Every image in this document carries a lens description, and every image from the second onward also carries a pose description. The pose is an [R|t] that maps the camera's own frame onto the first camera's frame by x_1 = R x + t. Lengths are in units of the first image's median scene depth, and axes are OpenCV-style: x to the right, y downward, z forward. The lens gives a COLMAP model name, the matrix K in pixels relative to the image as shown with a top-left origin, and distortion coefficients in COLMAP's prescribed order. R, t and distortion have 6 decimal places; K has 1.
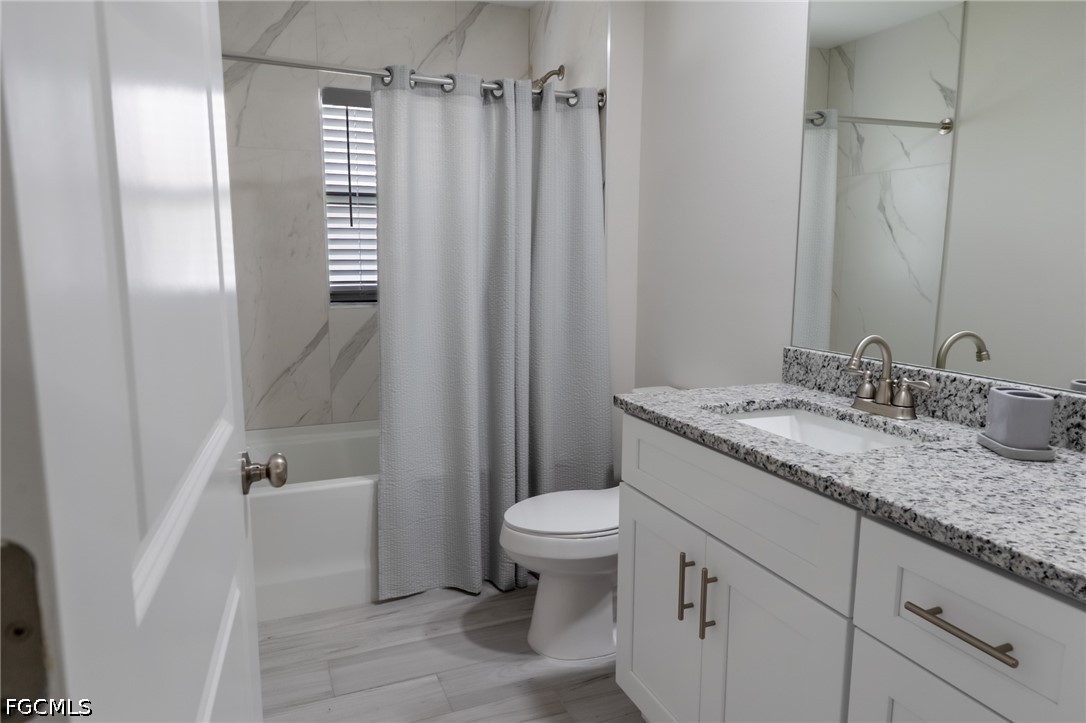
lens RADIAL K [[692.9, 0, 542.4], [0, 692.9, 359.4], [0, 0, 1]] dist [0.004338, 0.000358]
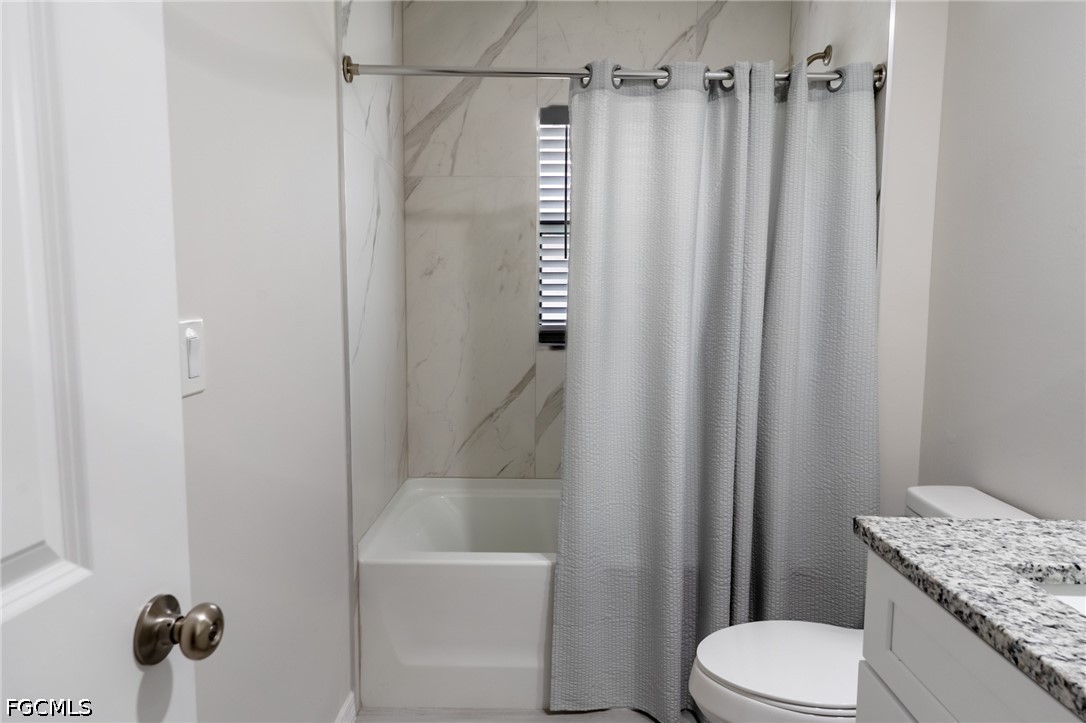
lens RADIAL K [[692.9, 0, 542.4], [0, 692.9, 359.4], [0, 0, 1]] dist [0.004338, 0.000358]
pose [[0.919698, 0.040387, -0.390543, 0.058245], [-0.059328, 0.997569, -0.036552, -0.034800], [0.388117, 0.056787, 0.919859, 0.217428]]
